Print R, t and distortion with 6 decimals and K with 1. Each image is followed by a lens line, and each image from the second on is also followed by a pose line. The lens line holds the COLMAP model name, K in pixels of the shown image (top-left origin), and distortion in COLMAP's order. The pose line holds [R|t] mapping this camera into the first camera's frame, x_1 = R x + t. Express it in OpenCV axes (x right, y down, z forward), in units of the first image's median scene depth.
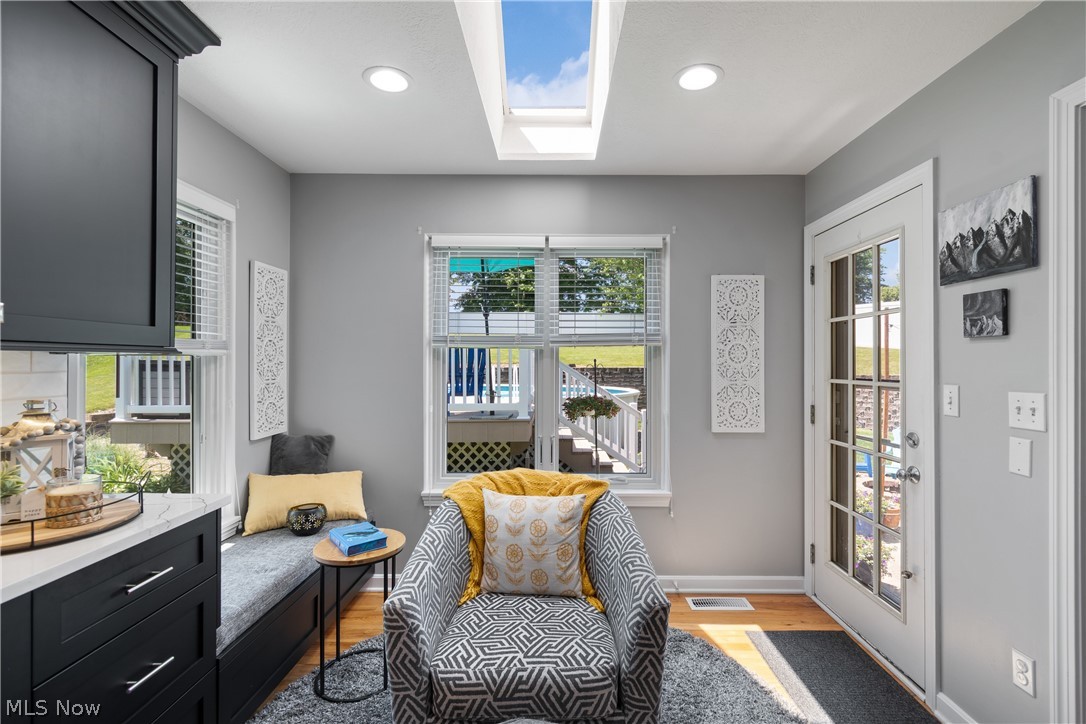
lens RADIAL K [[483.5, 0, 551.8], [0, 483.5, 358.5], [0, 0, 1]] dist [0.002414, 0.000122]
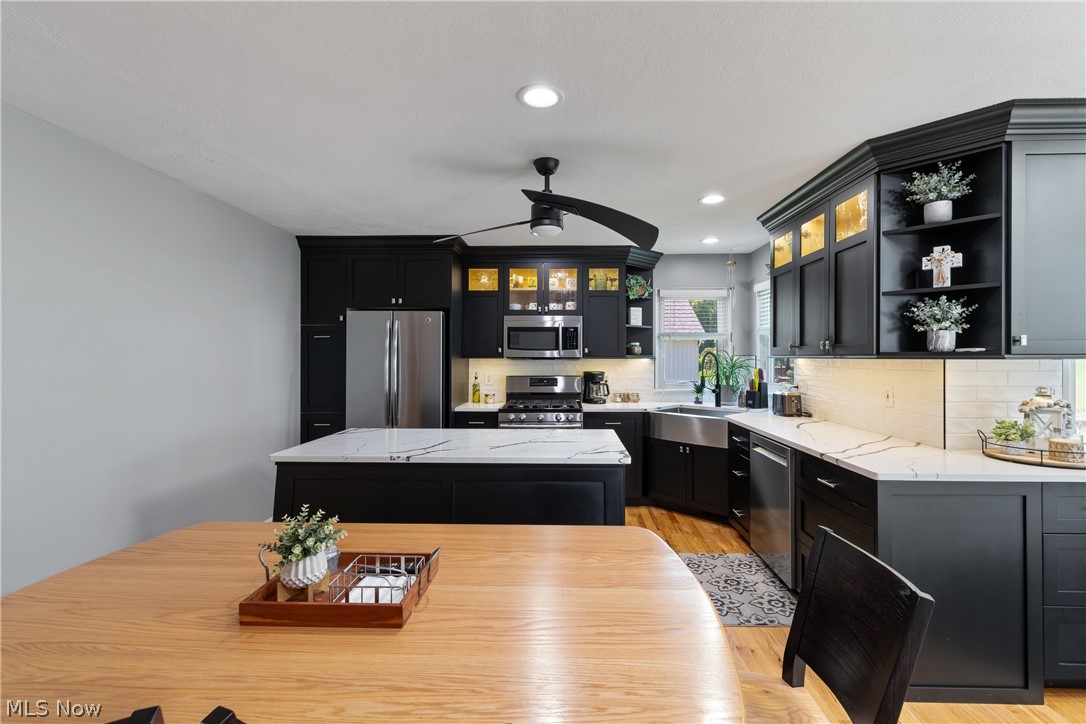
lens RADIAL K [[483.5, 0, 551.8], [0, 483.5, 358.5], [0, 0, 1]] dist [0.002414, 0.000122]
pose [[-0.036280, -0.003686, -0.999335, 0.528494], [0.005177, 0.999979, -0.003876, -0.012613], [0.999328, -0.005314, -0.036260, -0.498499]]
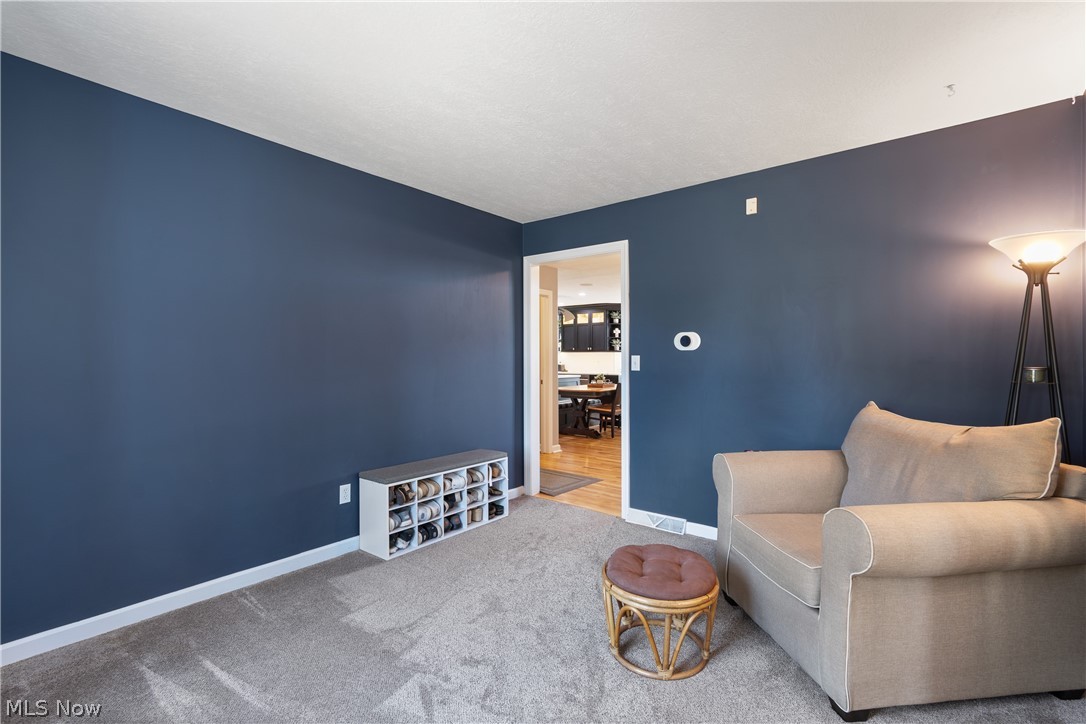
lens RADIAL K [[483.5, 0, 551.8], [0, 483.5, 358.5], [0, 0, 1]] dist [0.002414, 0.000122]
pose [[0.784955, -0.006527, -0.619518, 2.314605], [0.005886, 0.999978, -0.003077, 0.081116], [0.619524, -0.001232, 0.784976, -4.755448]]
